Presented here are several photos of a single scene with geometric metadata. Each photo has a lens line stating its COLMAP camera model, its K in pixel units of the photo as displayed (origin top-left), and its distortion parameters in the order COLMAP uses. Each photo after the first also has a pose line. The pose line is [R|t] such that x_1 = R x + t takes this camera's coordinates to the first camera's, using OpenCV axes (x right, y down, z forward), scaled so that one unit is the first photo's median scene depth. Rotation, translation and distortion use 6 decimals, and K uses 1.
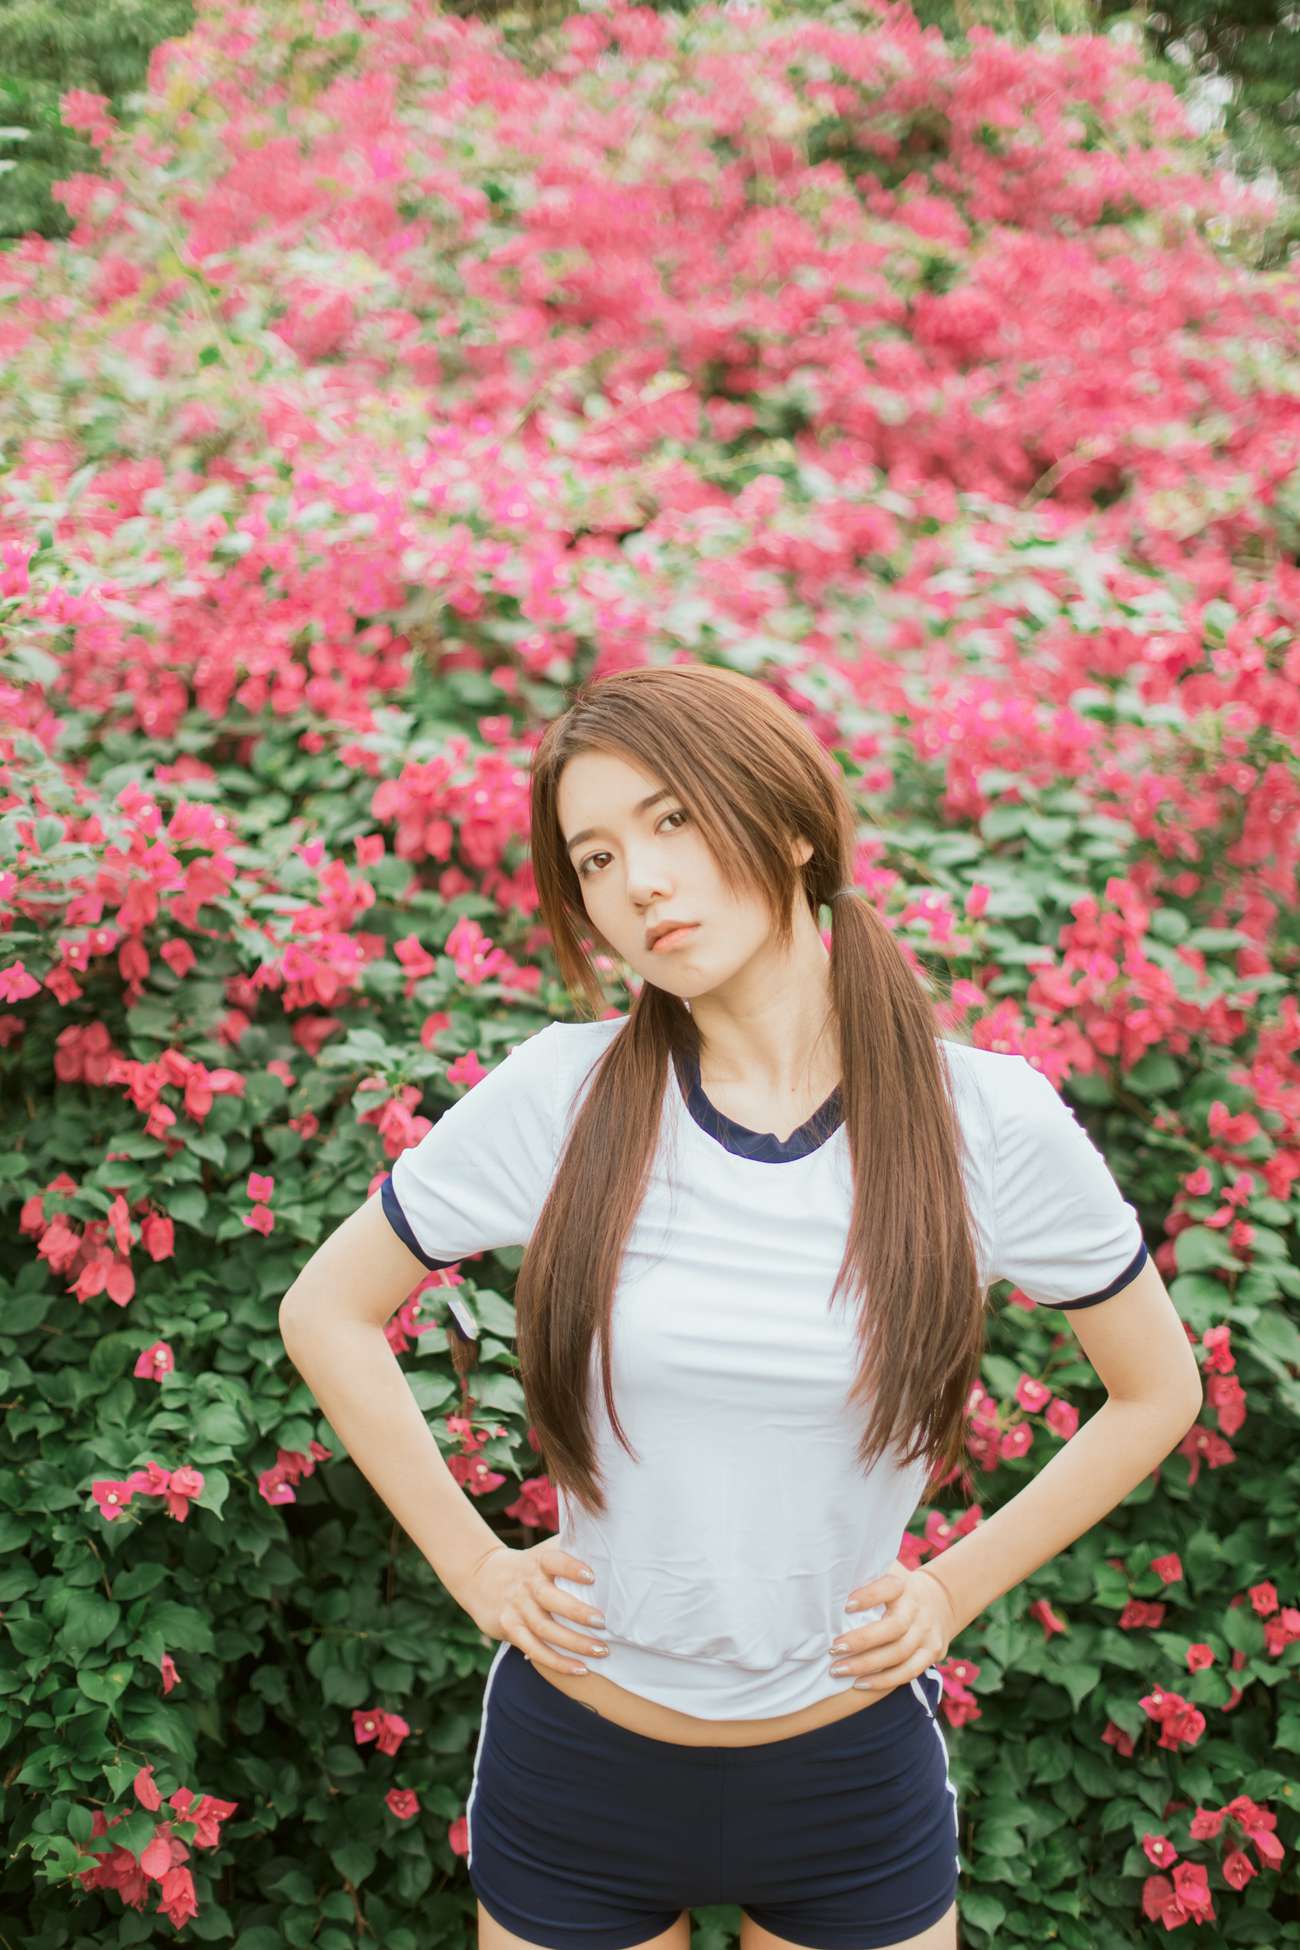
lens RADIAL K [[3045.8, 0, 651.2], [0, 3045.8, 979.8], [0, 0, 1]] dist [0.022982, 0.000000]
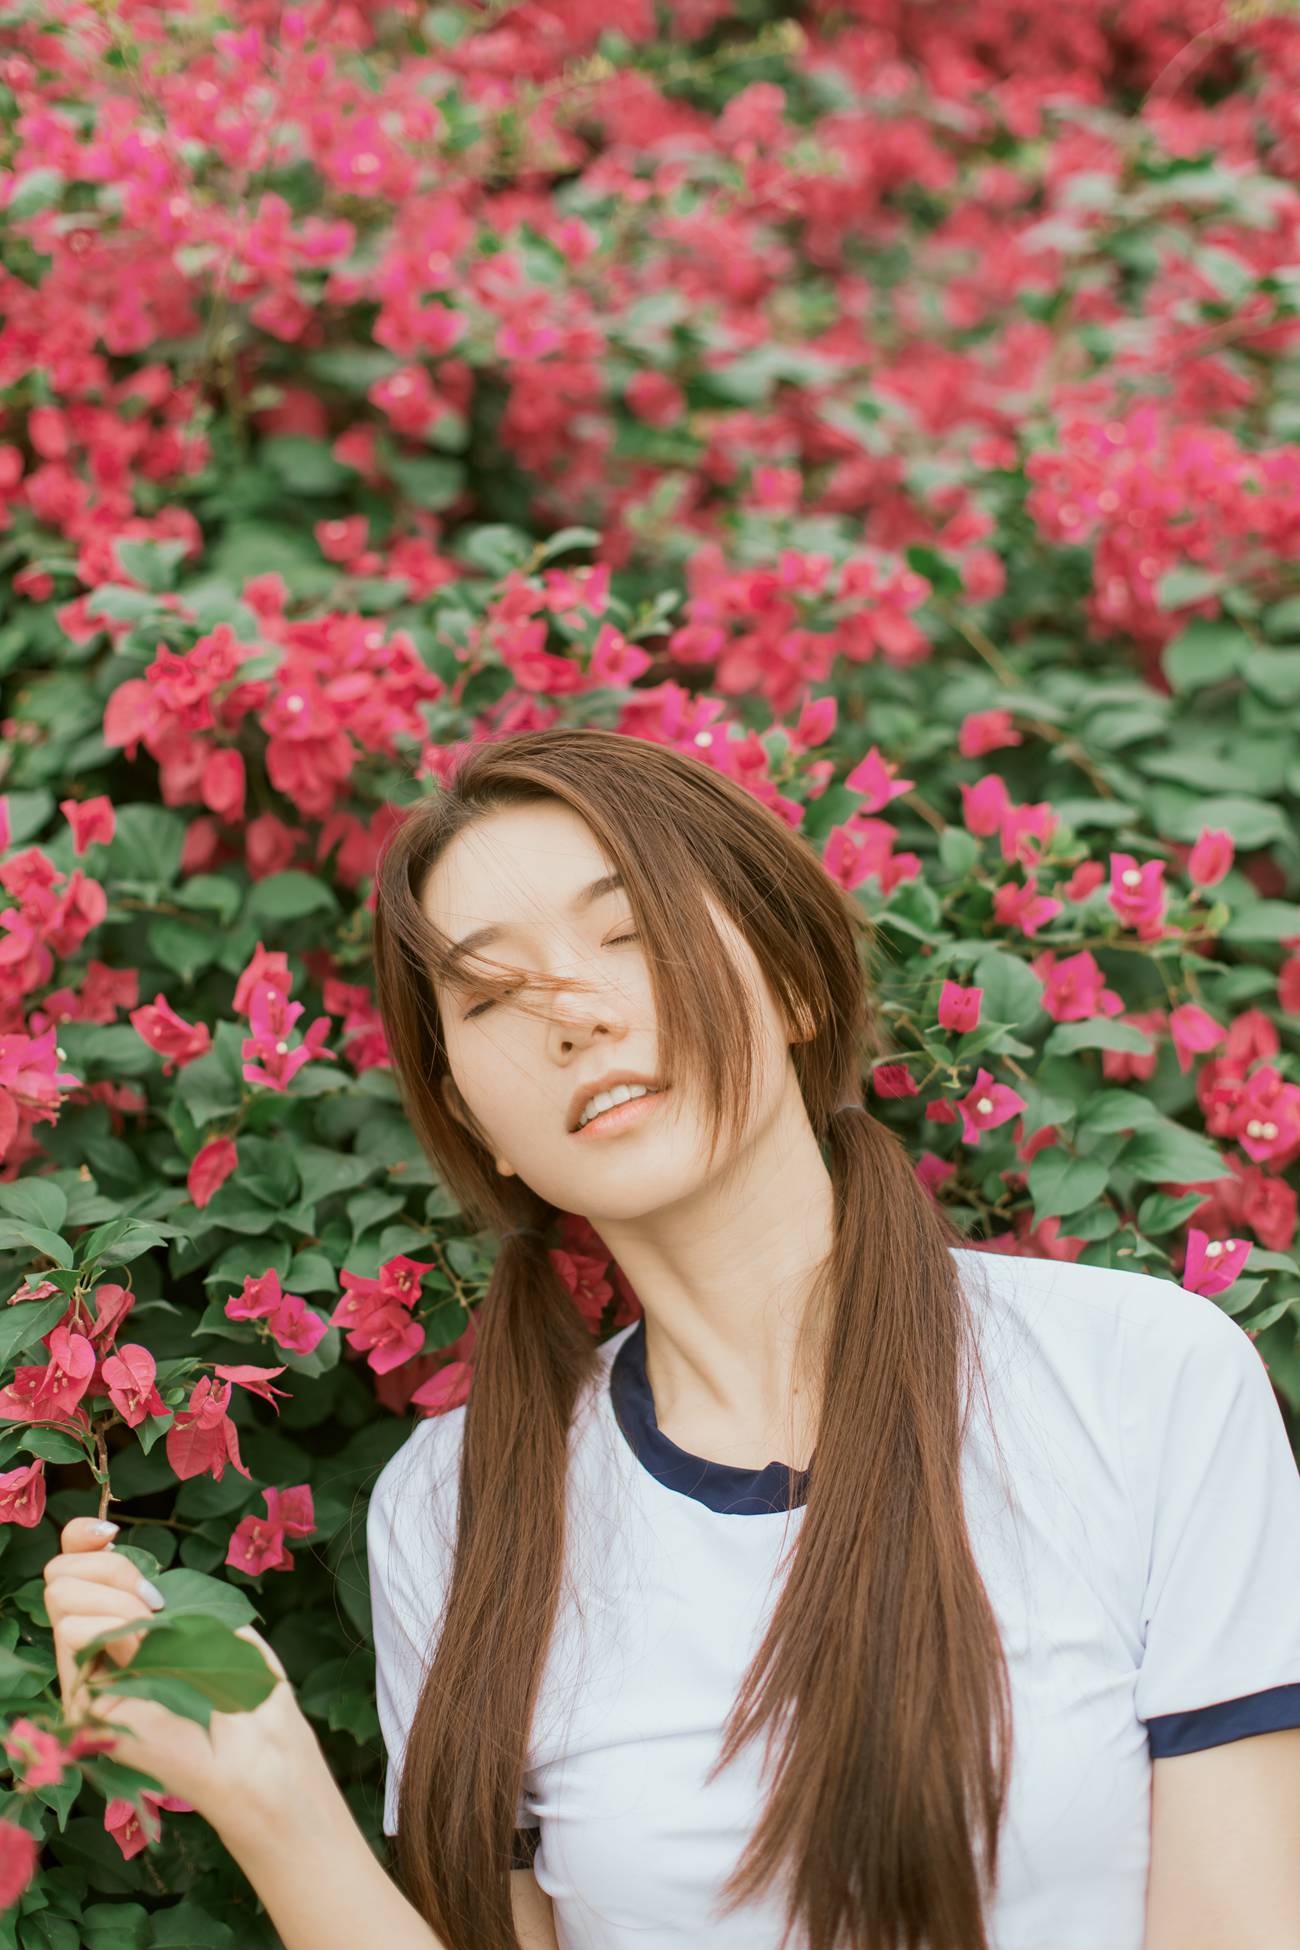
lens RADIAL K [[3045.8, 0, 646.2], [0, 3045.8, 968.9], [0, 0, 1]] dist [0.022982, 0.000000]
pose [[0.998469, -0.055040, -0.005502, 0.007238], [0.055307, 0.991773, 0.115447, -0.062107], [-0.000898, -0.115575, 0.993298, 0.378856]]
